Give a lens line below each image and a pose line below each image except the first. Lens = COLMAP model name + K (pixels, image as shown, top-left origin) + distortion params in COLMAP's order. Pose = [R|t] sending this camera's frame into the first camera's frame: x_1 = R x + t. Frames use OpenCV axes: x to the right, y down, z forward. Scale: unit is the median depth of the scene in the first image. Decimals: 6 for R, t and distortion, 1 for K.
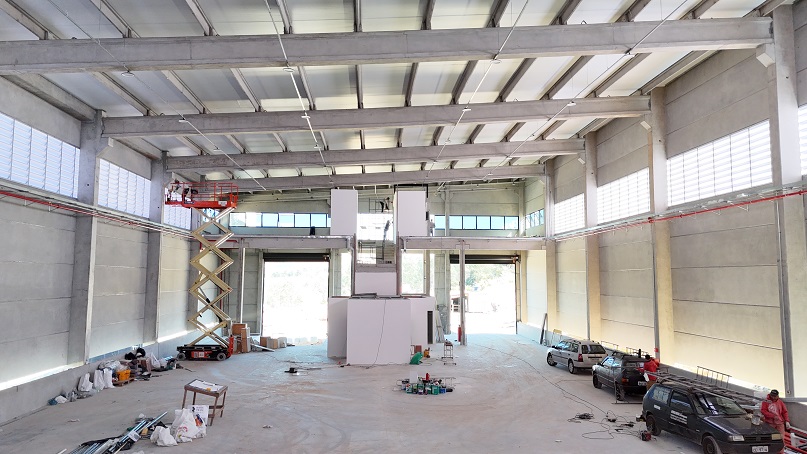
lens RADIAL K [[591.1, 0, 402.2], [0, 591.1, 224.0], [0, 0, 1]] dist [0.068913, -0.064913]
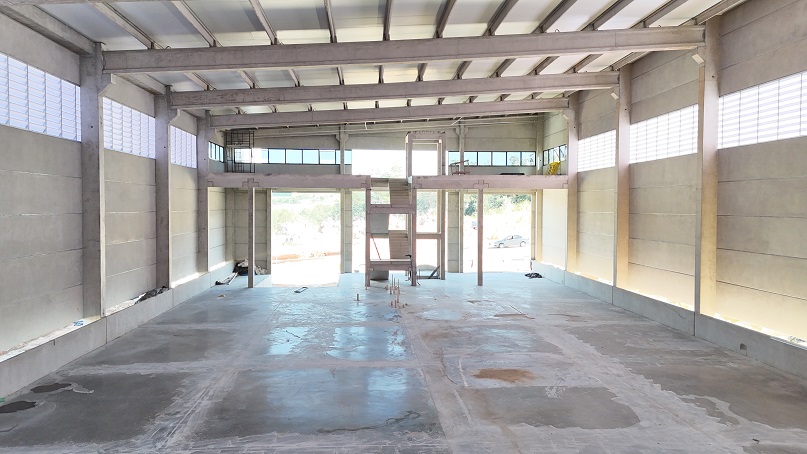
lens RADIAL K [[591.1, 0, 402.2], [0, 591.1, 224.0], [0, 0, 1]] dist [0.068913, -0.064913]
pose [[0.999964, -0.002021, 0.008297, -0.047440], [0.000995, 0.992552, 0.121814, -0.024202], [-0.008481, -0.121801, 0.992518, 0.055368]]
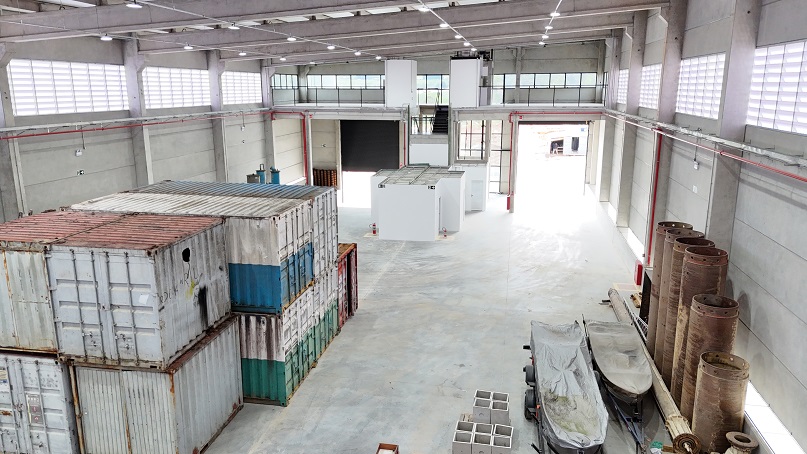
lens RADIAL K [[593.7, 0, 402.6], [0, 593.7, 225.8], [0, 0, 1]] dist [0.035550, -0.000097]
pose [[0.969331, 0.047331, -0.241157, 0.232055], [0.031224, 0.949608, 0.311881, -0.146620], [0.243766, -0.309846, 0.919007, -0.023444]]
